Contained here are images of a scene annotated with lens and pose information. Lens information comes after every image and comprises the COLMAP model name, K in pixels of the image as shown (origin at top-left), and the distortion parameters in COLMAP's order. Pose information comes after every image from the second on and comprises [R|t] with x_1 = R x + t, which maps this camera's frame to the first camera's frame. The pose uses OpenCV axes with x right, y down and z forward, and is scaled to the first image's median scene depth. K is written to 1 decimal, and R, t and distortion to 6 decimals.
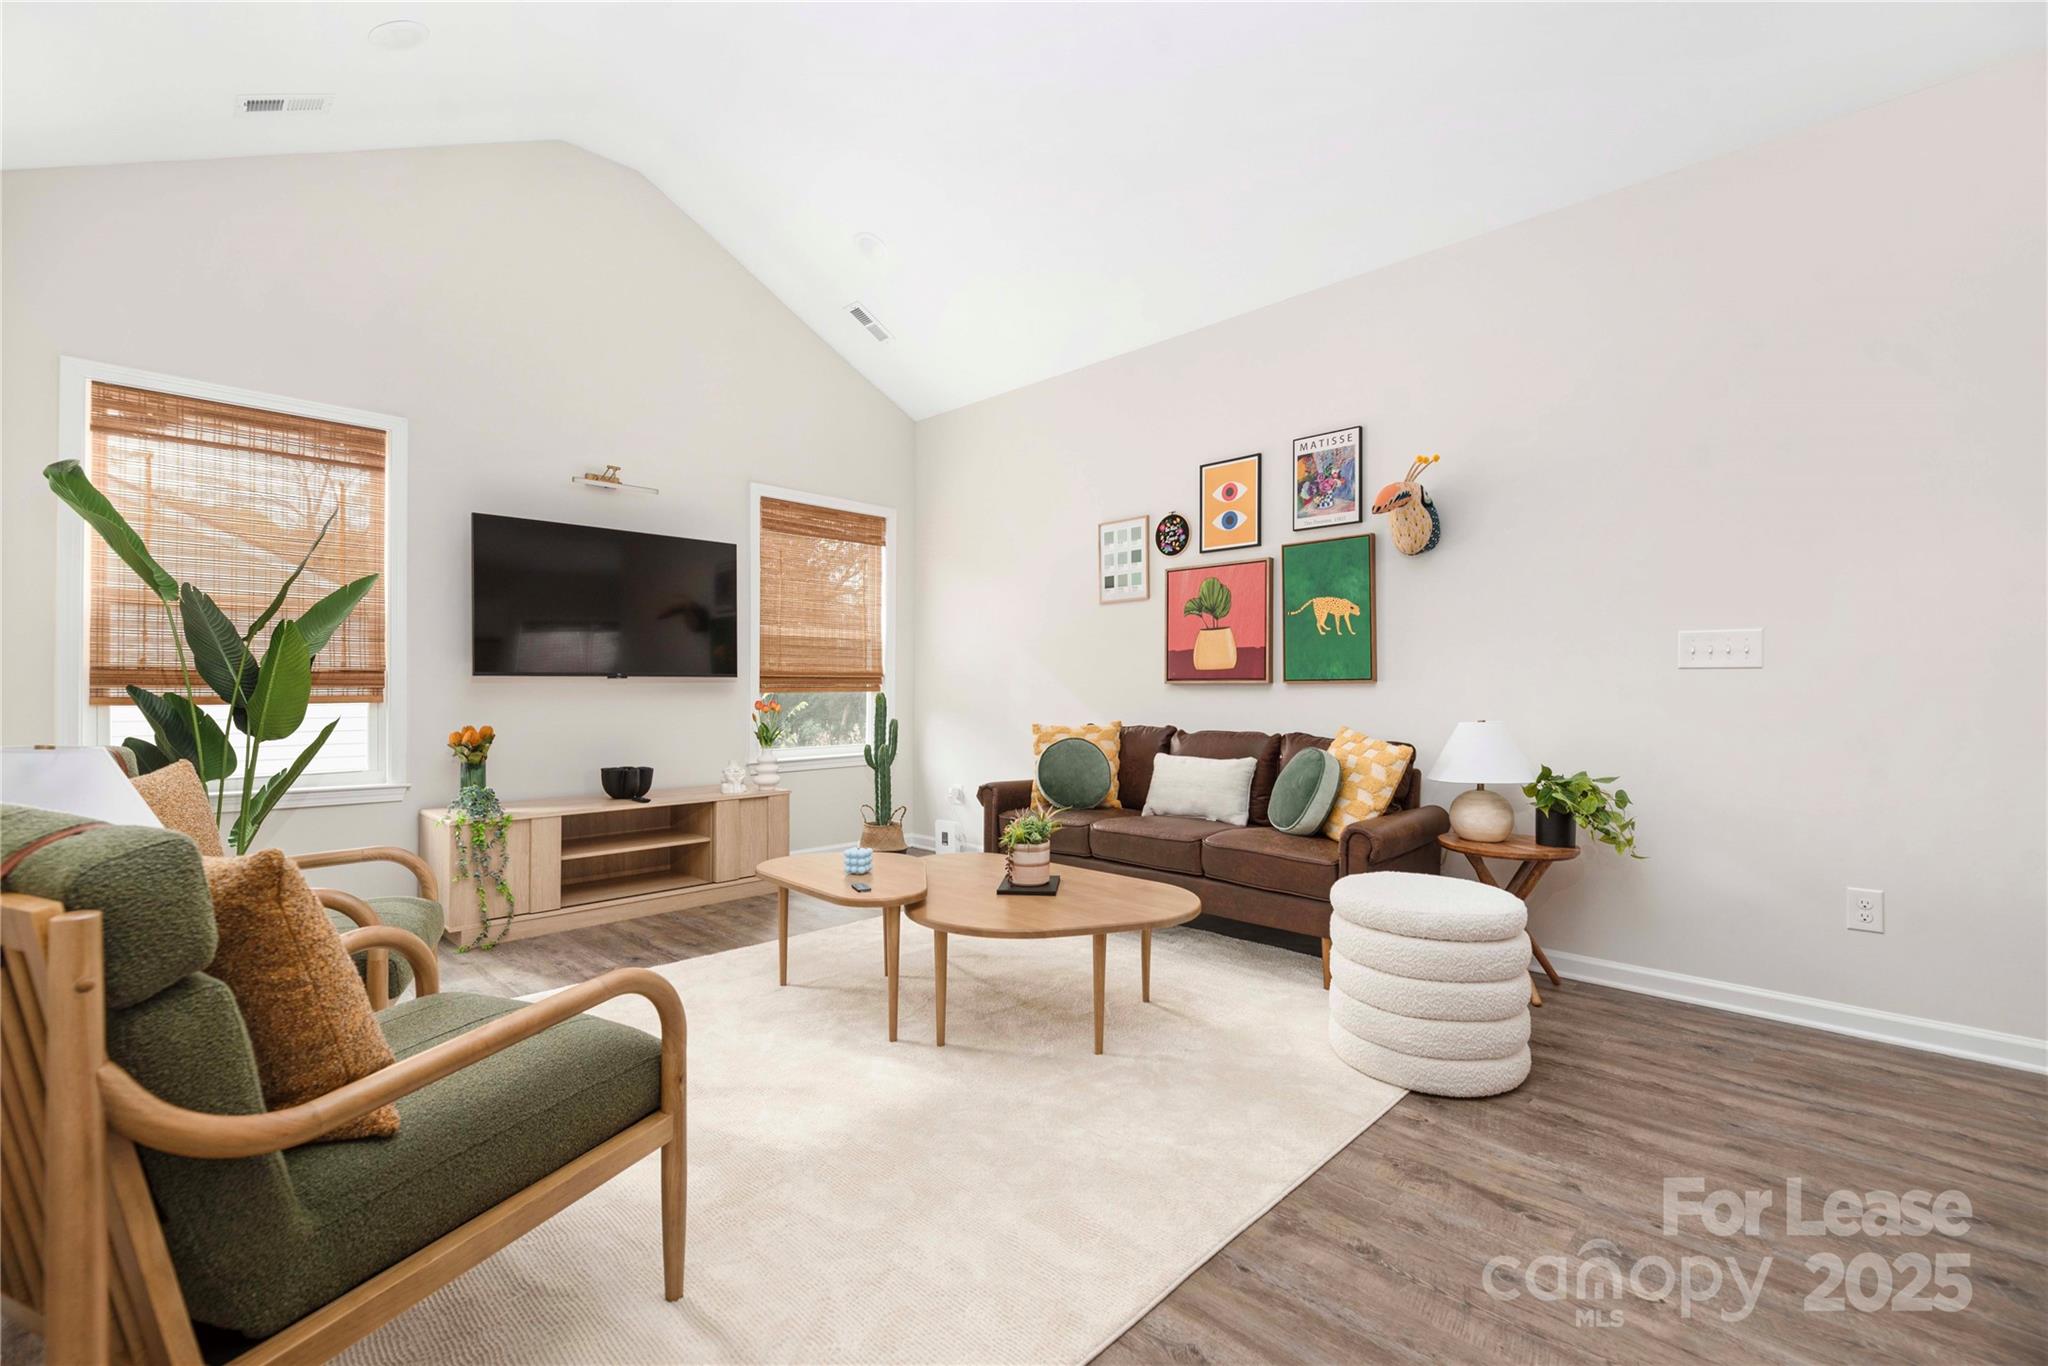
lens RADIAL K [[898.2, 0, 1017.8], [0, 898.2, 682.5], [0, 0, 1]] dist [0.003691, 0.000222]
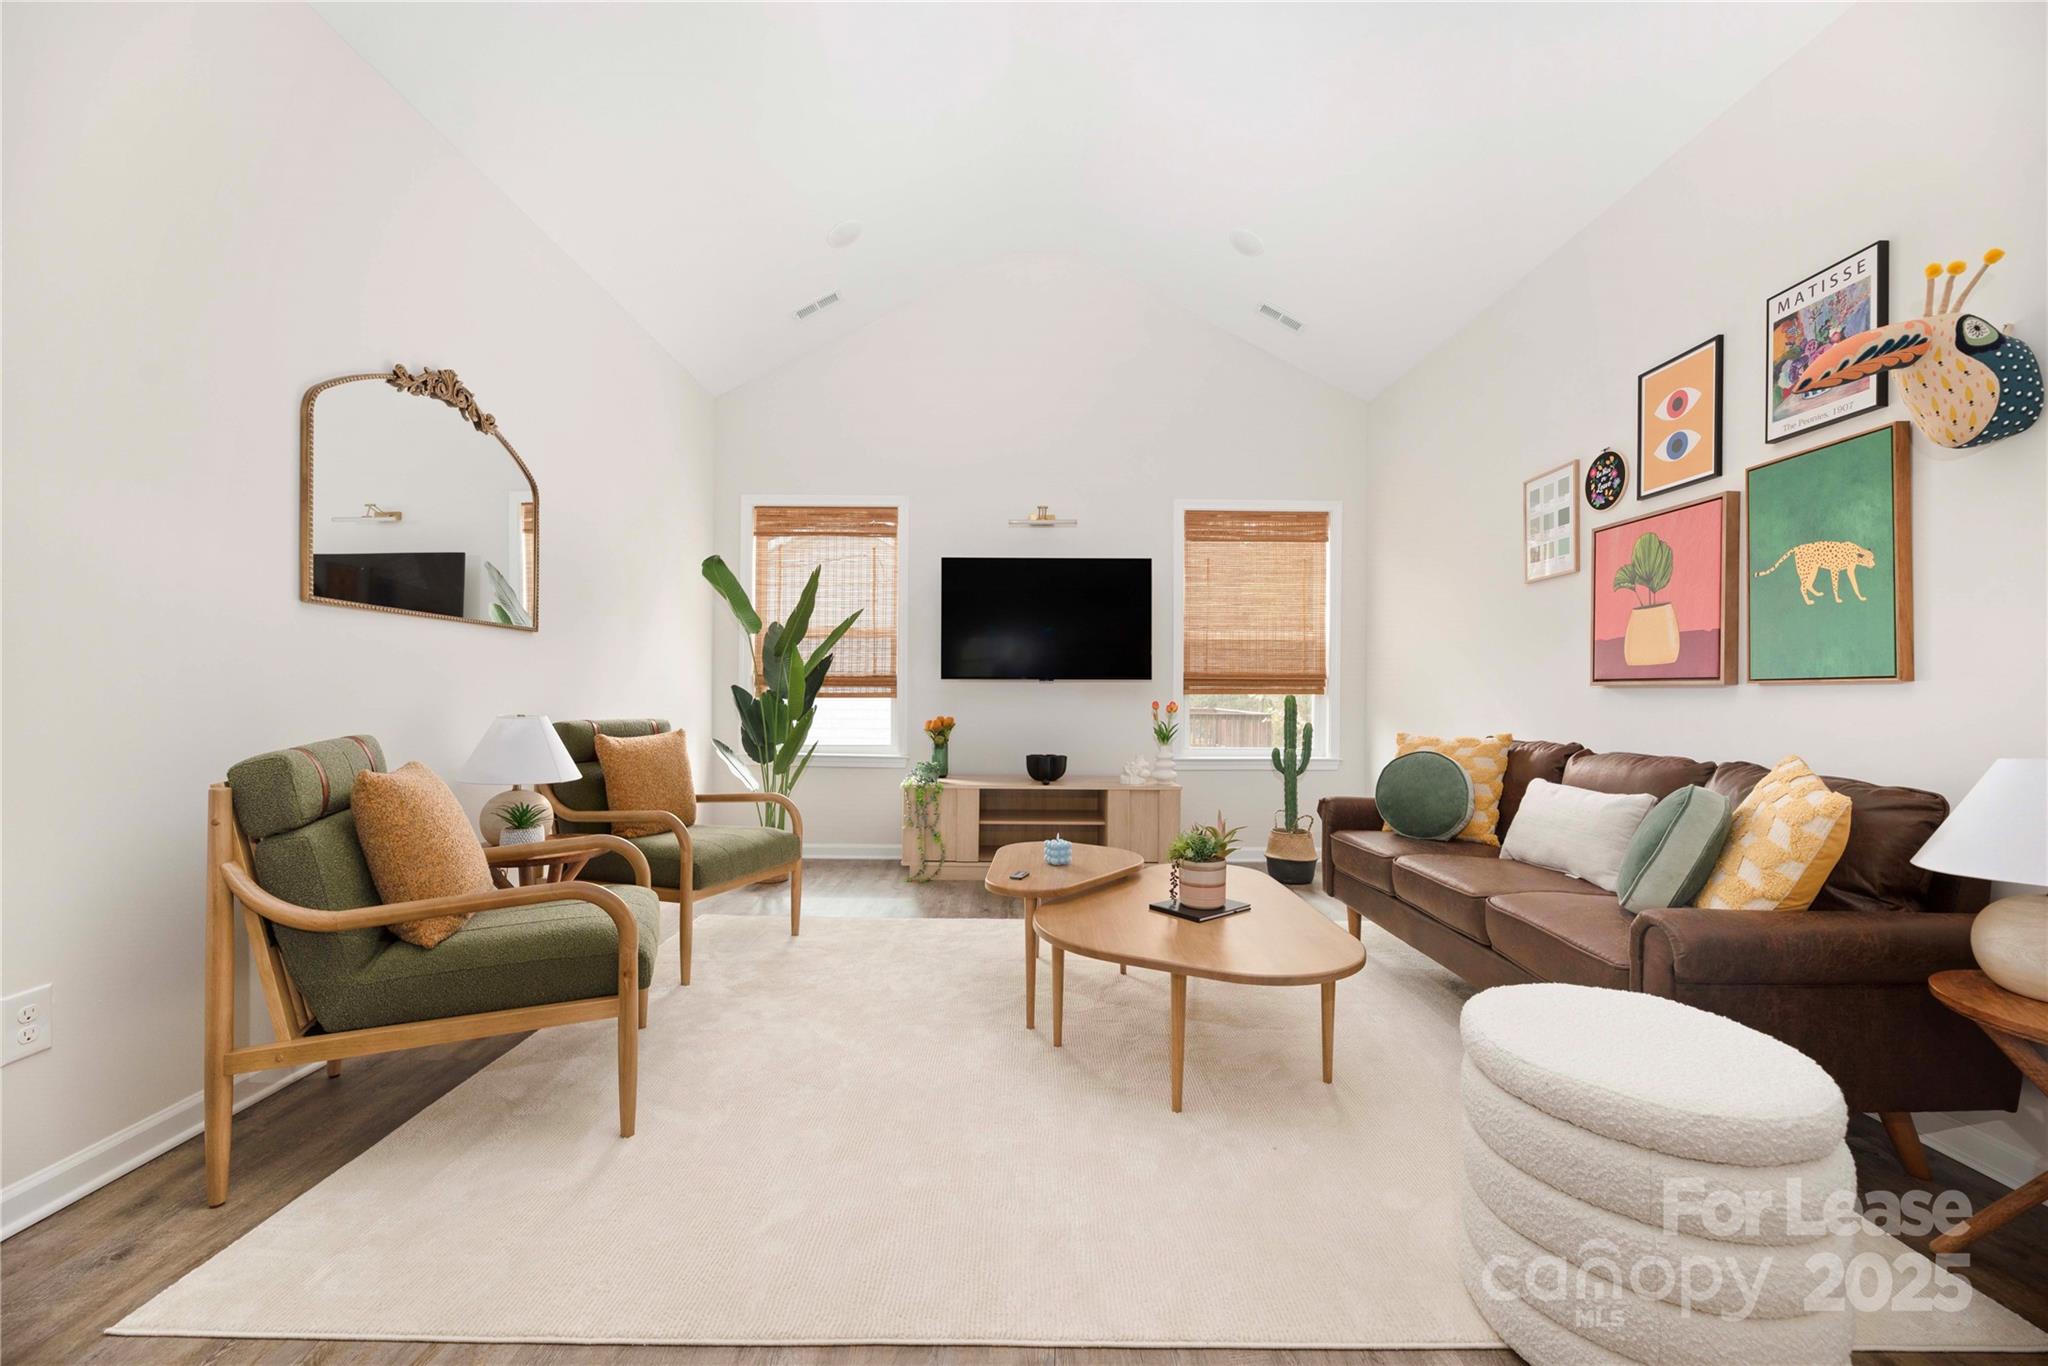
lens RADIAL K [[826.5, 0, 1021.0], [0, 826.5, 687.0], [0, 0, 1]] dist [0.000414, -0.000623]
pose [[0.698146, 0.002317, -0.715951, 0.345369], [-0.002410, 0.999997, 0.000886, 0.003147], [0.715951, 0.001107, 0.698150, 0.212031]]
